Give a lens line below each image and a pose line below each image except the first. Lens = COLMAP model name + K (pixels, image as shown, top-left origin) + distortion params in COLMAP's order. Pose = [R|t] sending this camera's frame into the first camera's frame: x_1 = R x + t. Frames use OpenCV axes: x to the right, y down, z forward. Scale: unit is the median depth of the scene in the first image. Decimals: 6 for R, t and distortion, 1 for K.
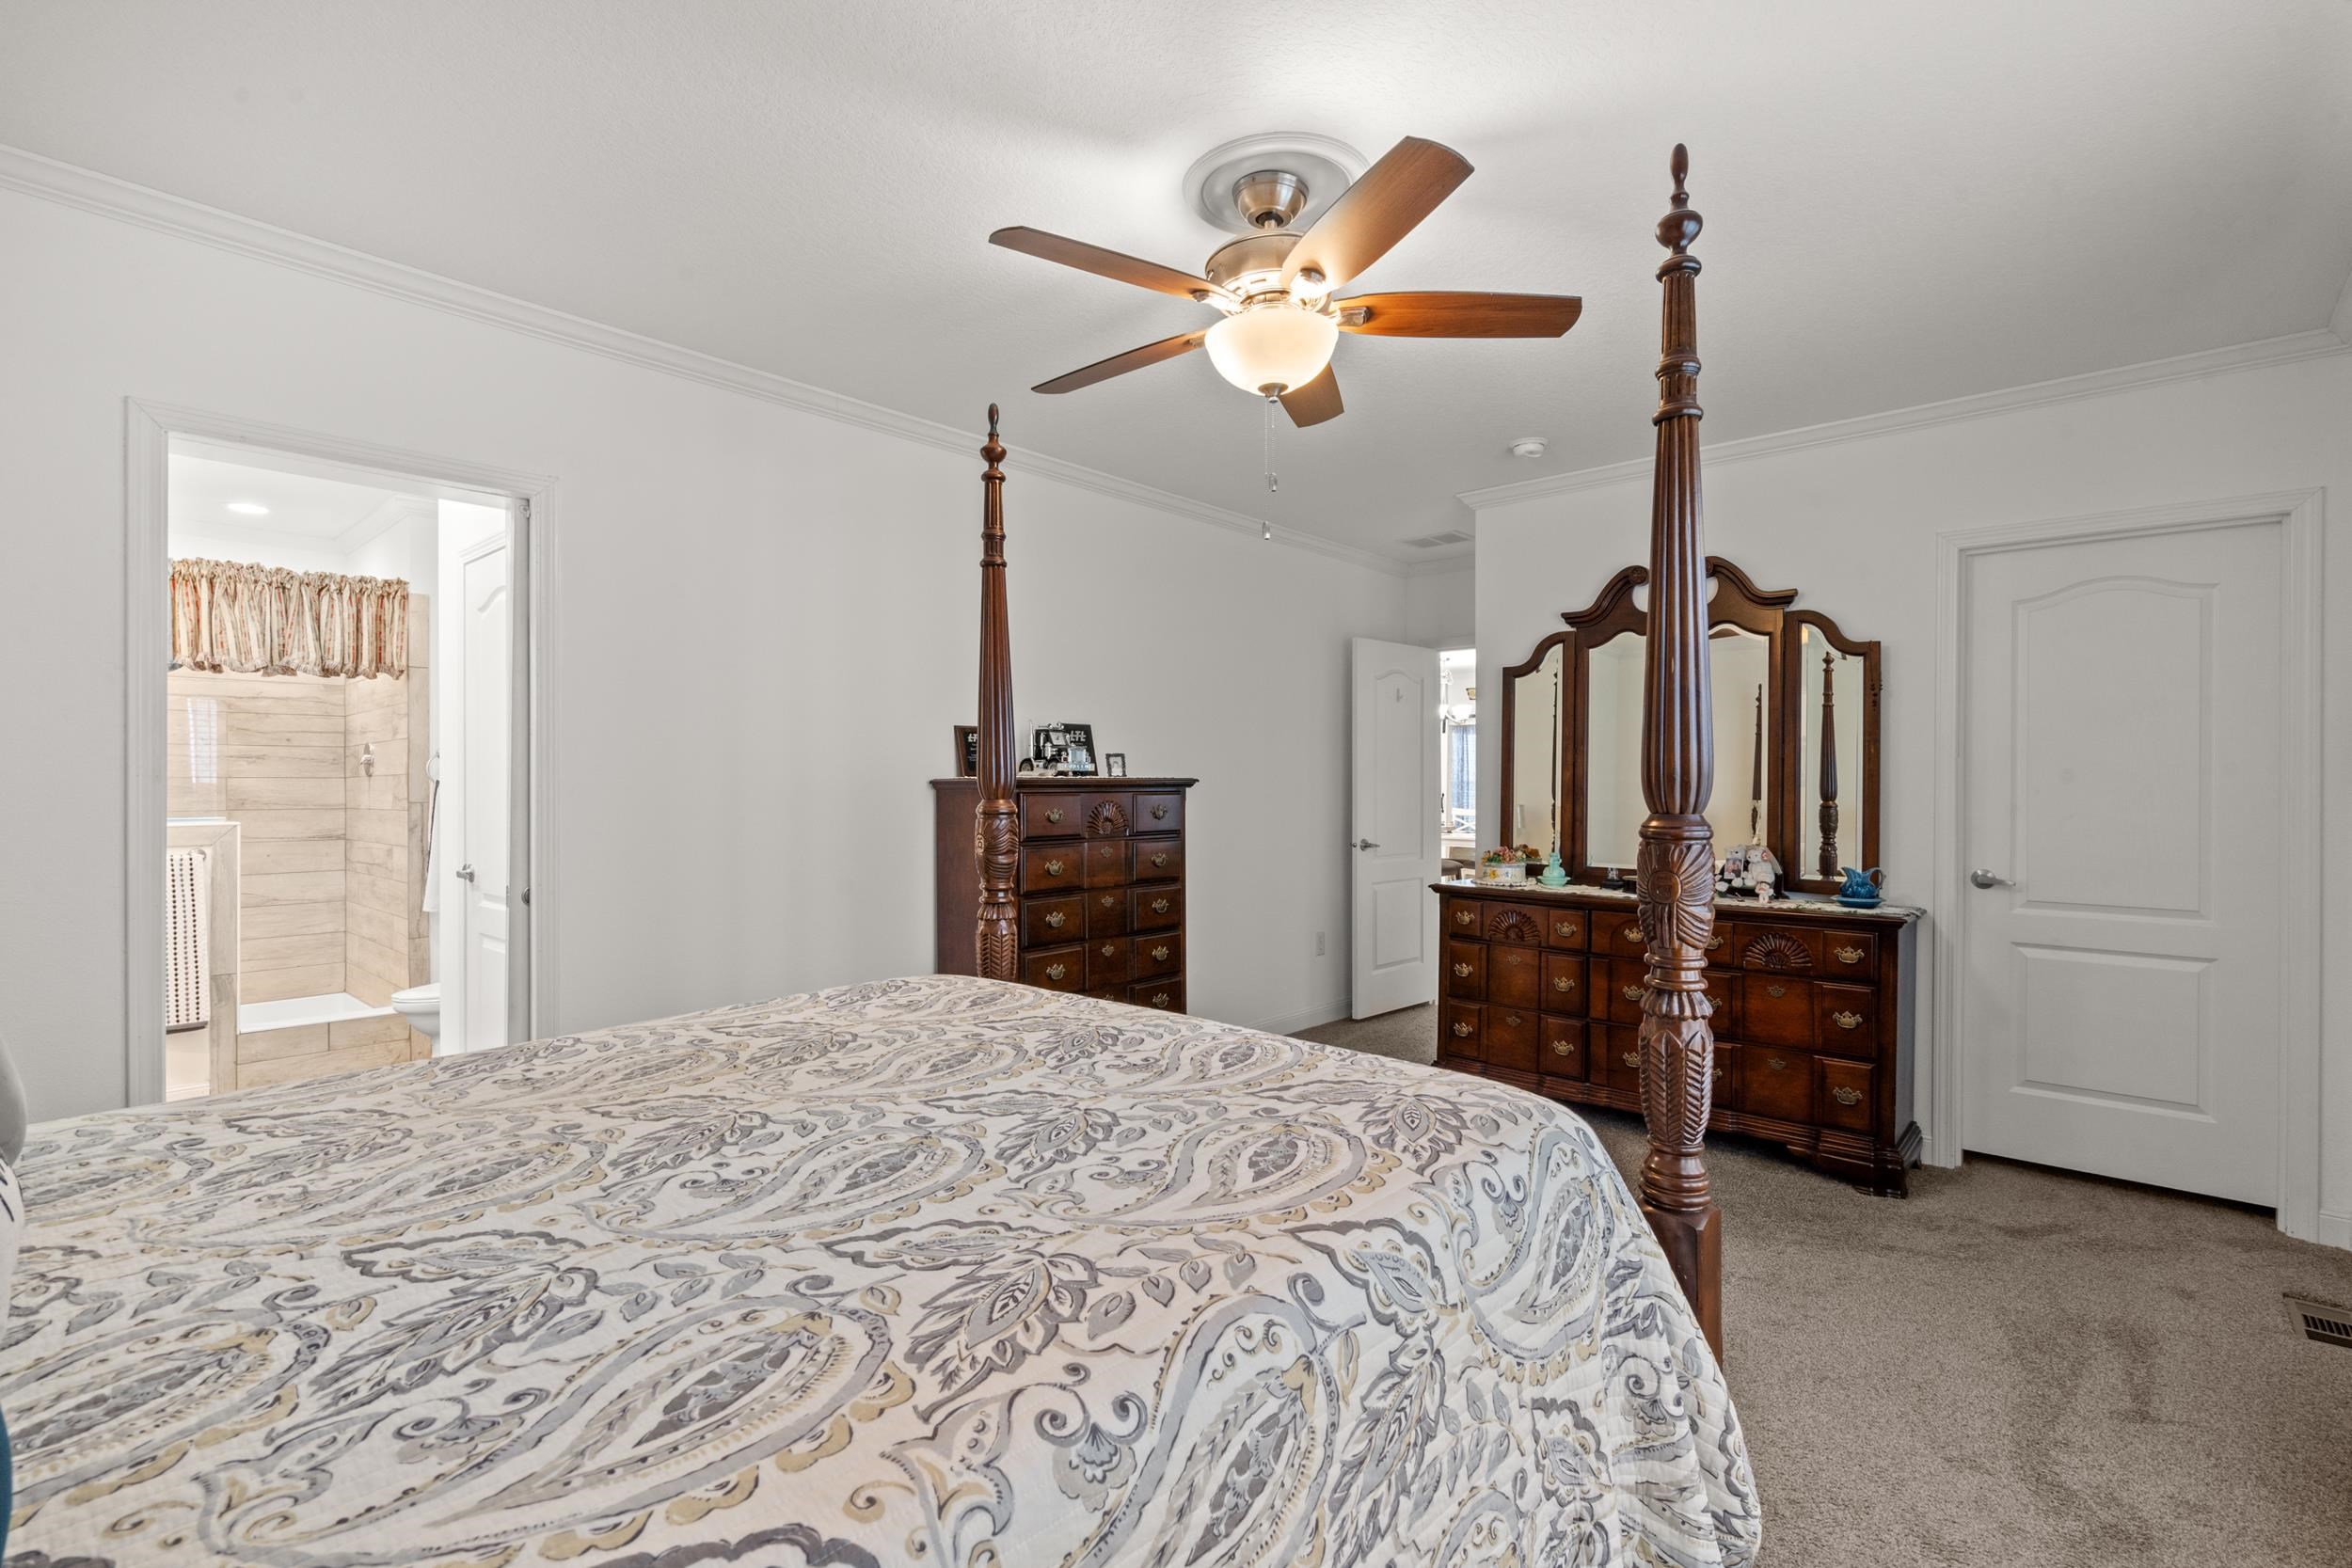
lens RADIAL K [[1073.3, 0, 1168.1], [0, 1073.3, 787.4], [0, 0, 1]] dist [-0.007211, 0.002134]
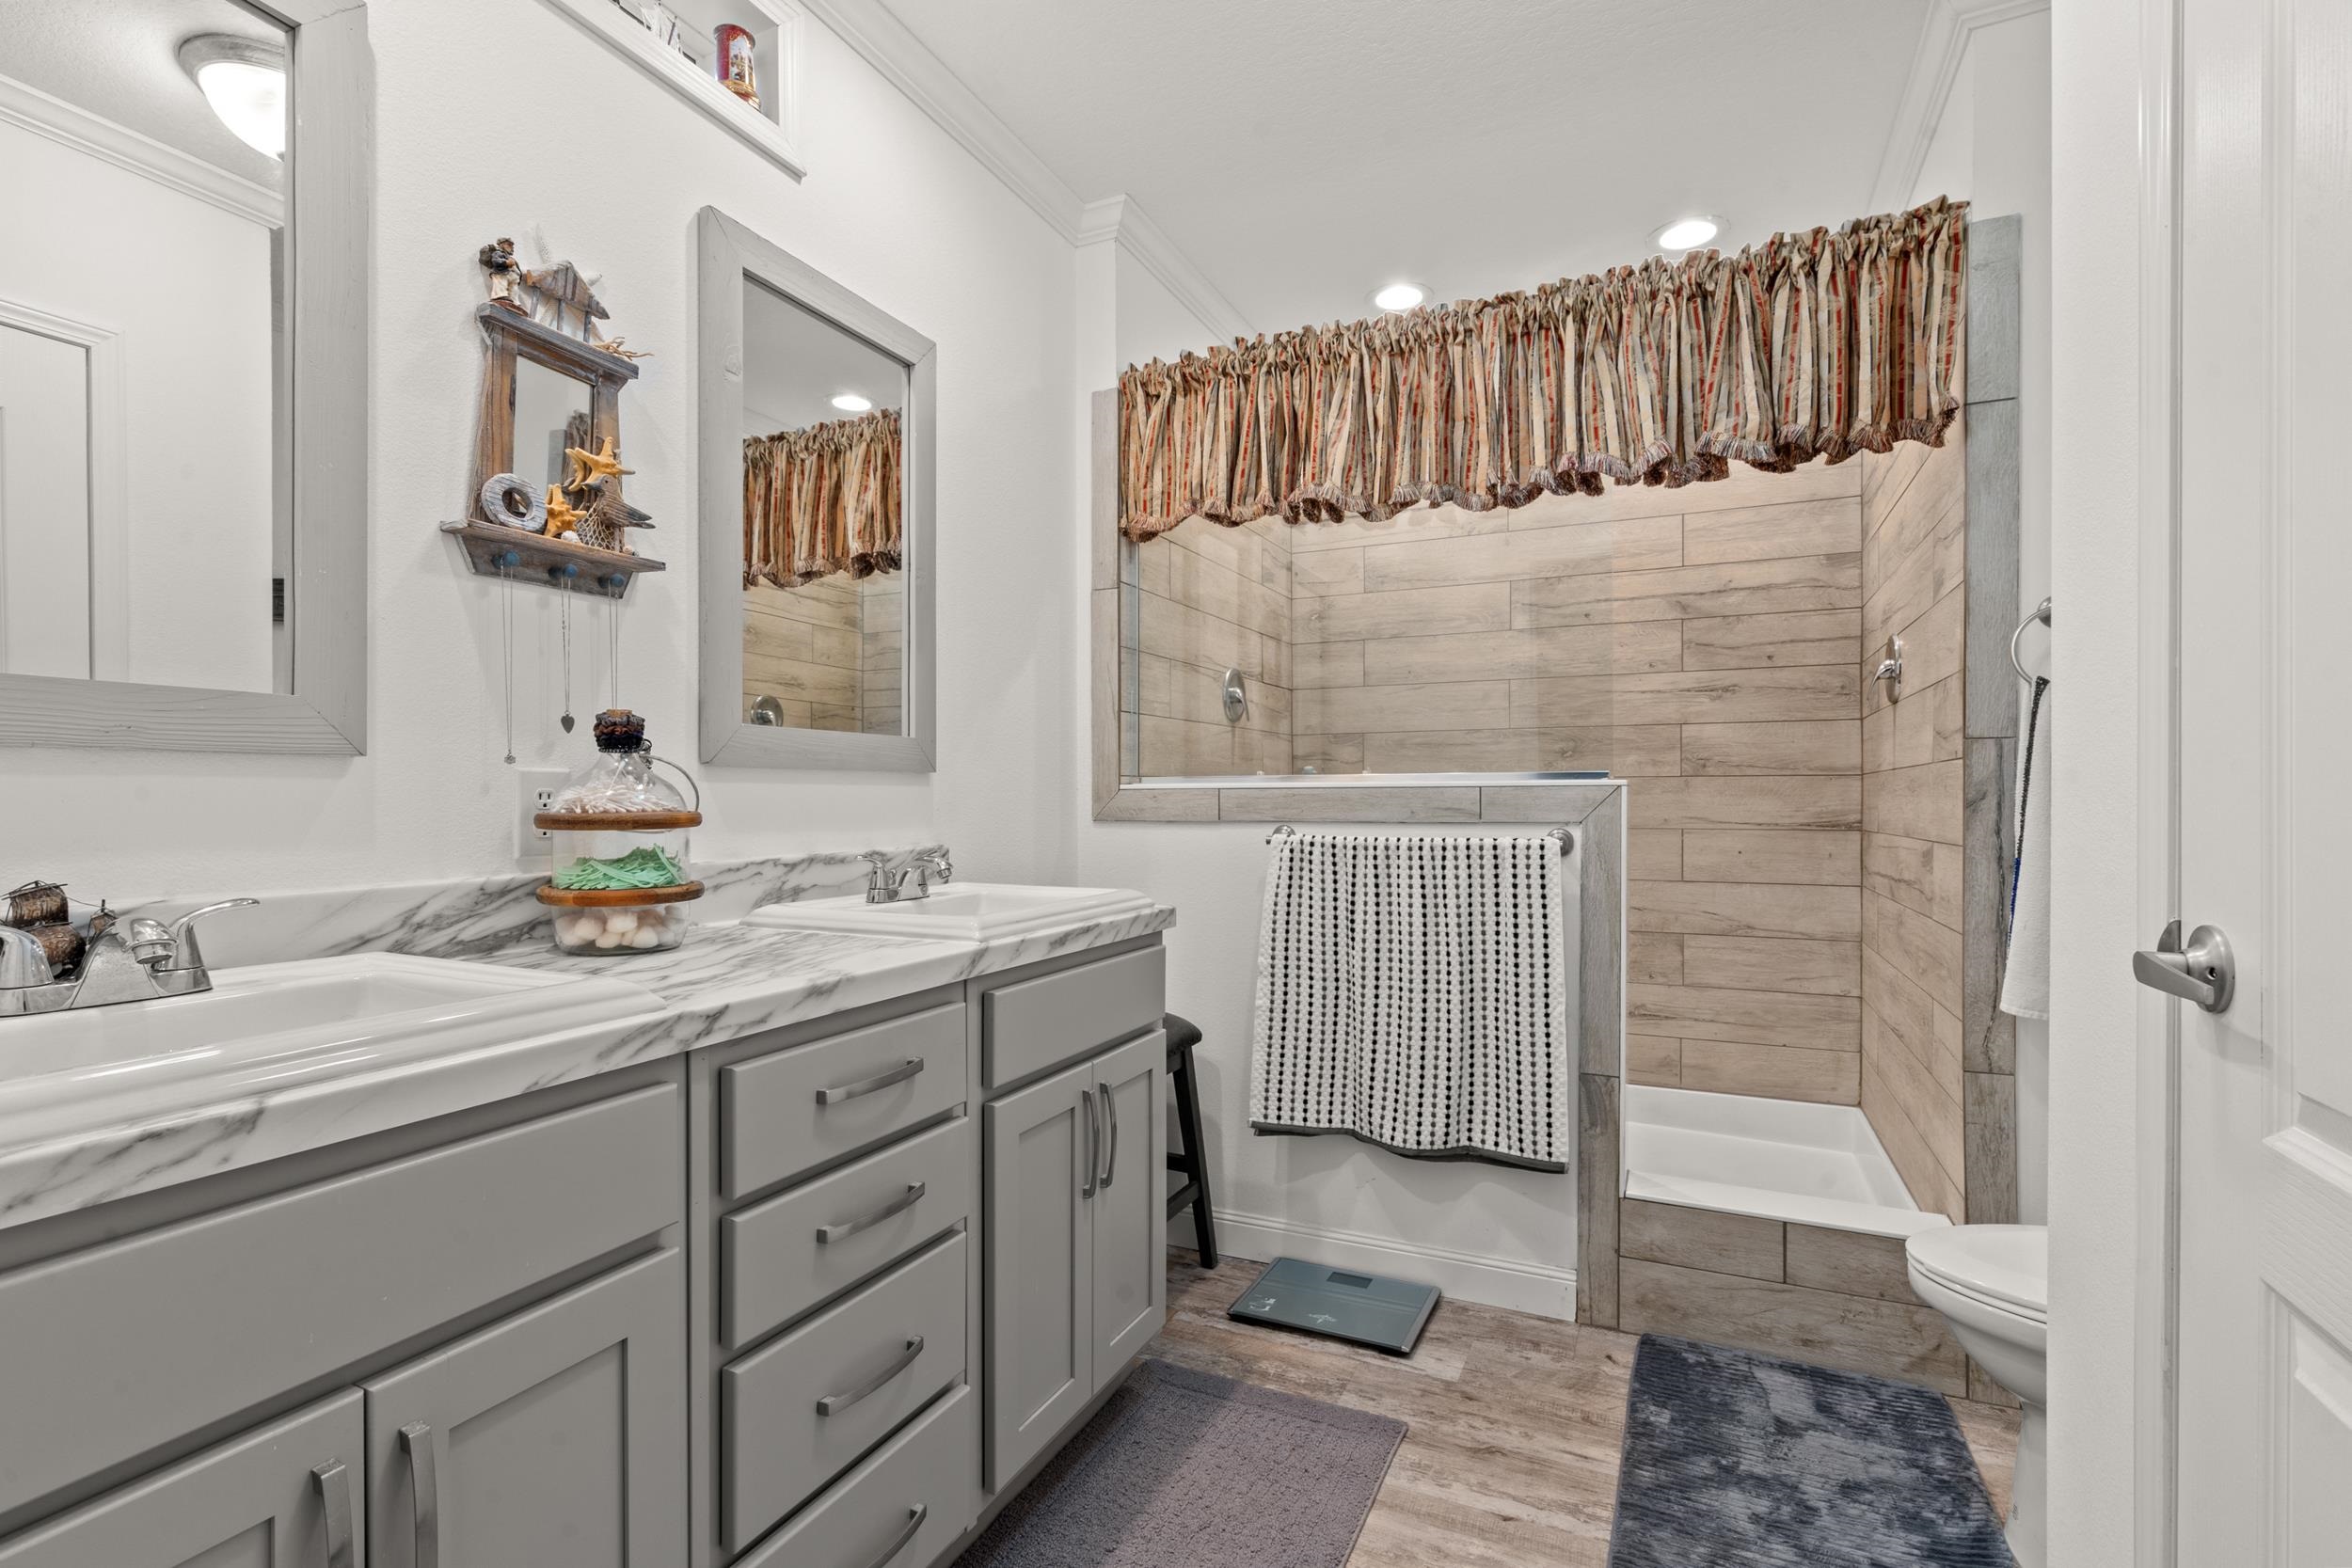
lens RADIAL K [[1073.3, 0, 1177.6], [0, 1073.3, 798.2], [0, 0, 1]] dist [-0.007211, 0.002134]
pose [[0.291513, 0.003281, -0.956561, -0.404675], [-0.002394, 0.999993, 0.002701, 0.036700], [0.956564, 0.001503, 0.291519, 0.589987]]
